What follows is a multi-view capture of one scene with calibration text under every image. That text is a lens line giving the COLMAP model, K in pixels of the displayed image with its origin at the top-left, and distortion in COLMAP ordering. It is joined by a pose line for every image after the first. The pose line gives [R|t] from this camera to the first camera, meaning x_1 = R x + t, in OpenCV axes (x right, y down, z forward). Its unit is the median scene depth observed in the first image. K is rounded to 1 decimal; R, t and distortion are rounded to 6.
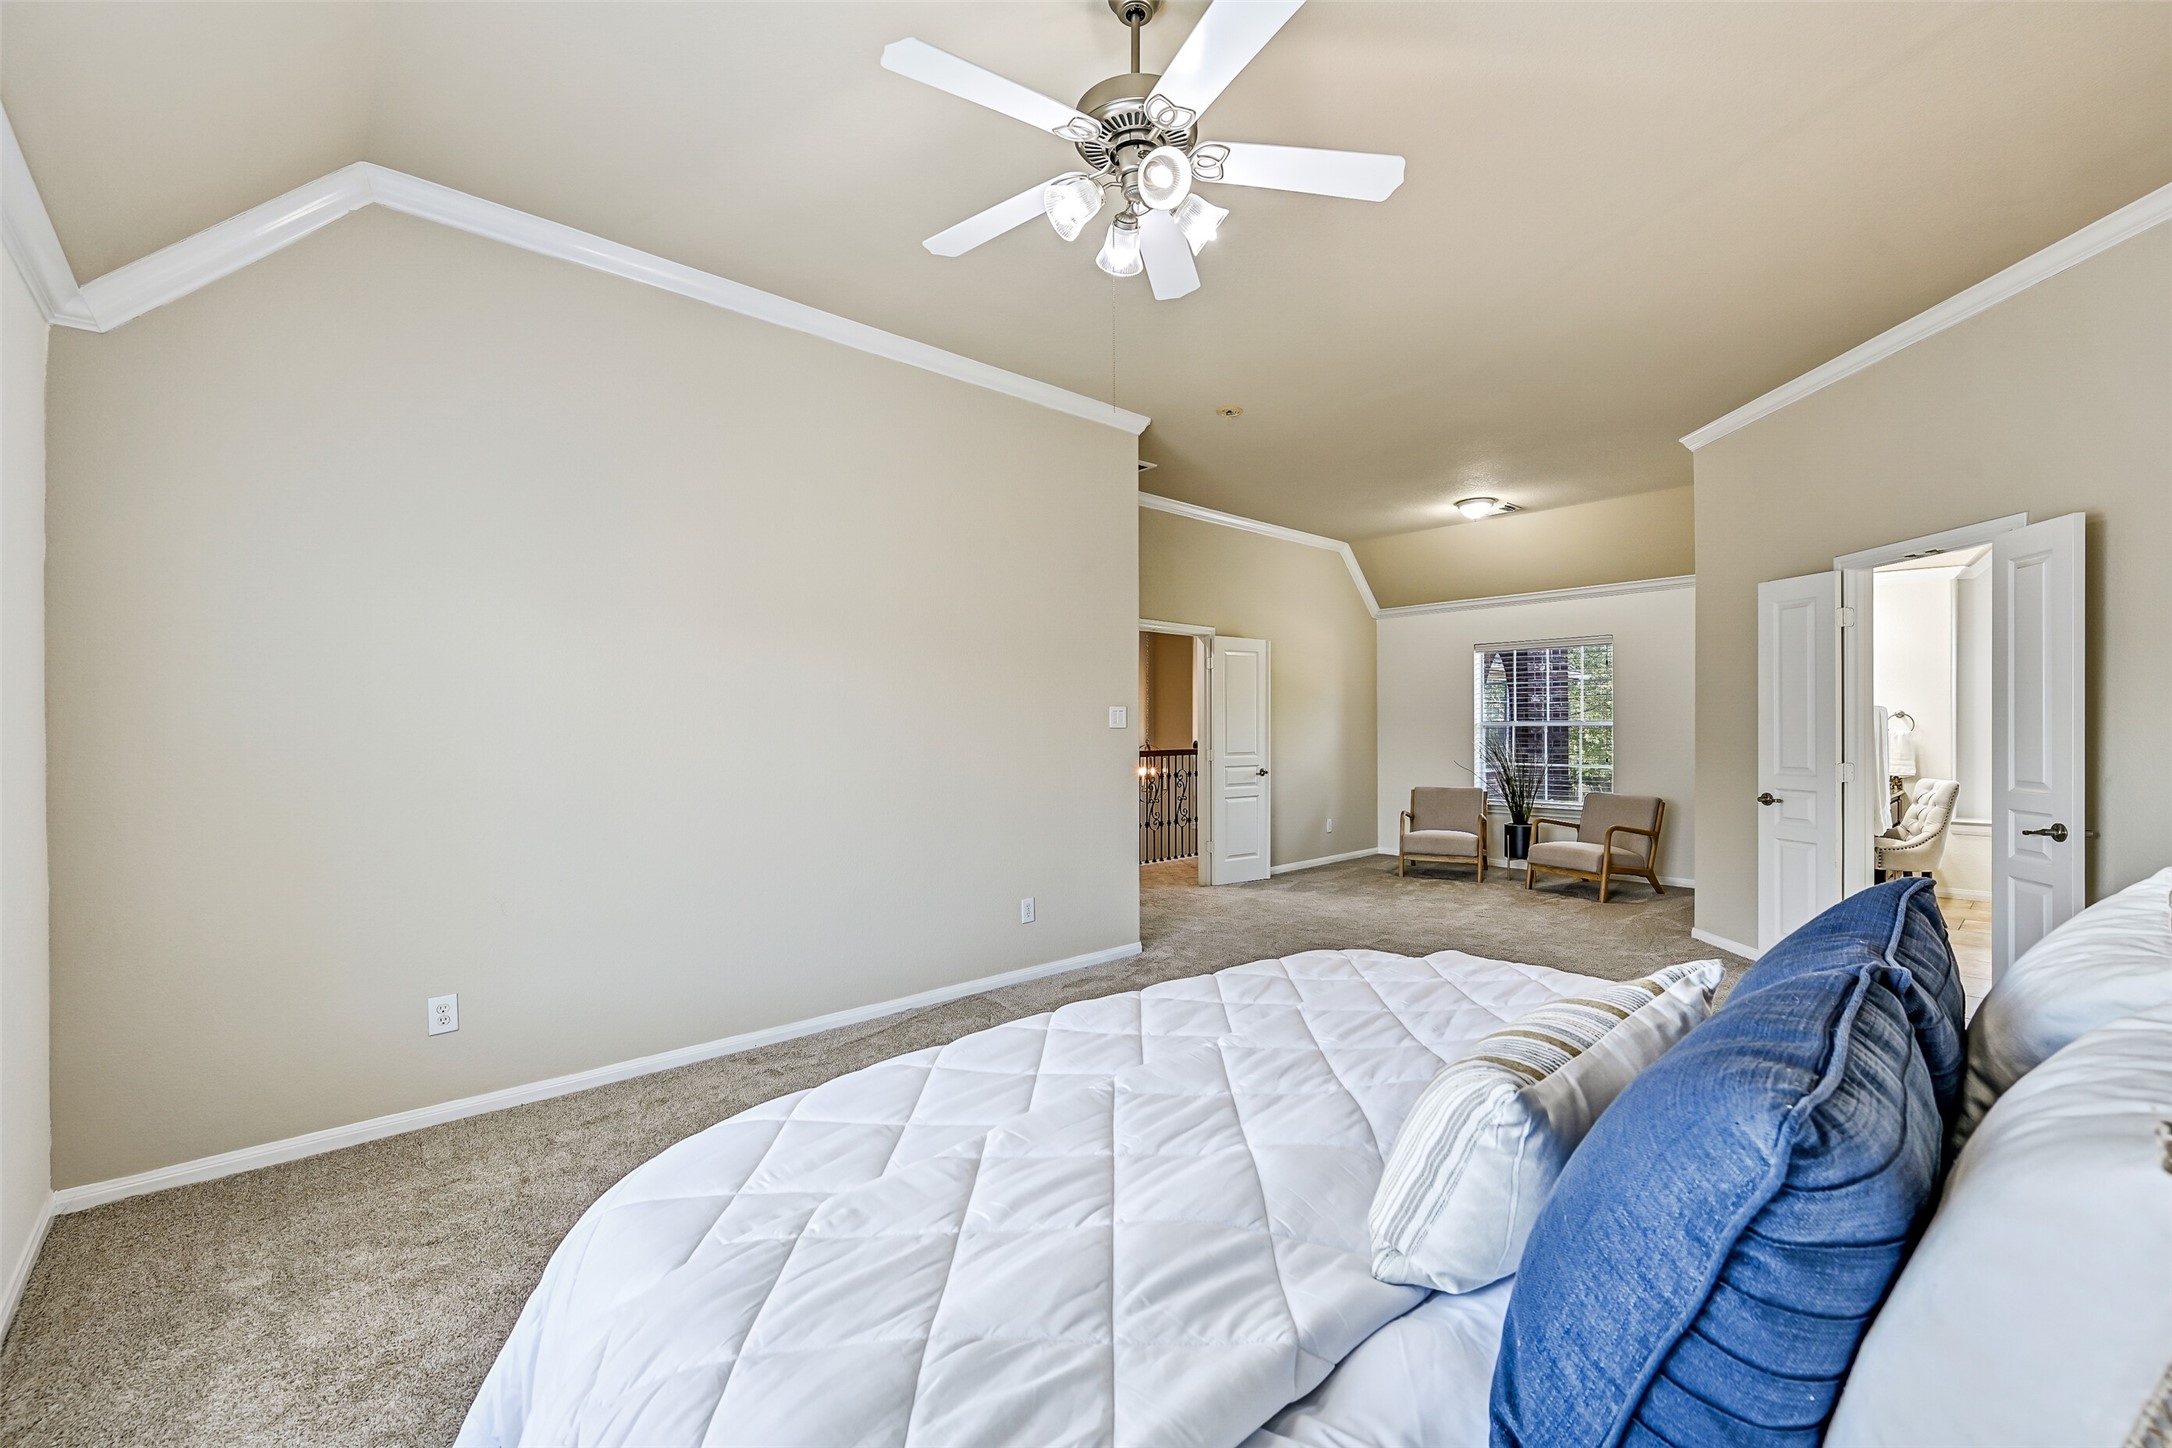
lens RADIAL K [[916.1, 0, 1081.1], [0, 916.1, 717.6], [0, 0, 1]] dist [-0.000057, -0.000033]
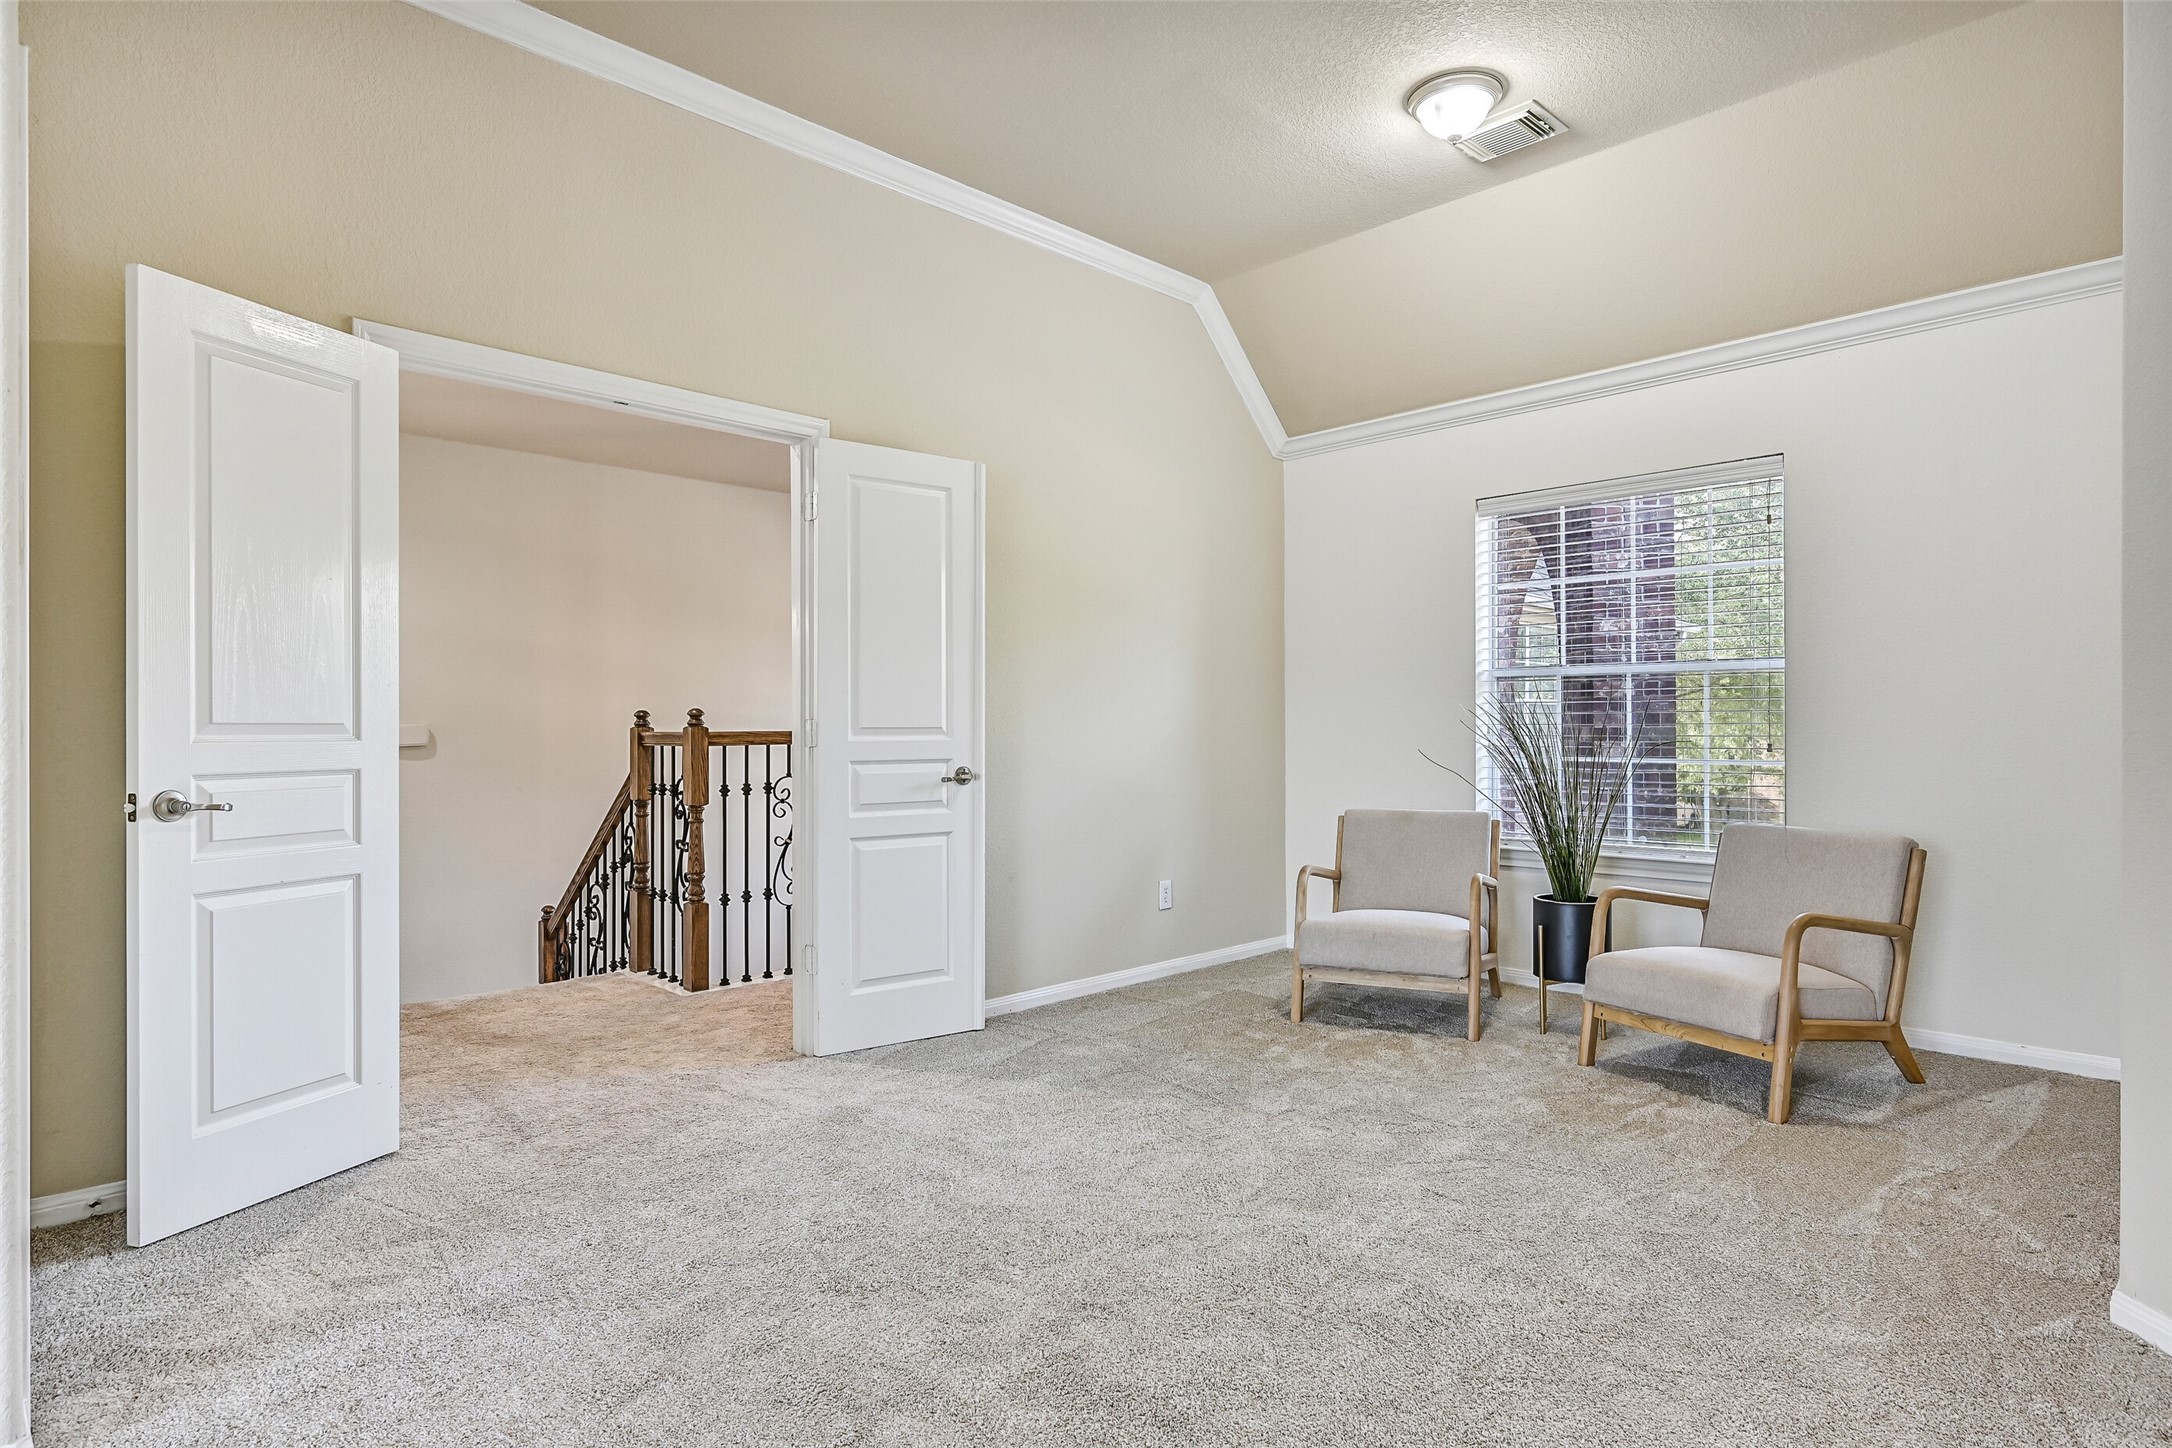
lens RADIAL K [[1166.4, 0, 1082.5], [0, 1166.4, 723.3], [0, 0, 1]] dist [-0.000254, -0.000184]
pose [[0.999486, 0.001632, 0.032026, 0.231643], [-0.001710, 0.999996, 0.002401, 0.033433], [-0.032022, -0.002454, 0.999484, 0.457680]]
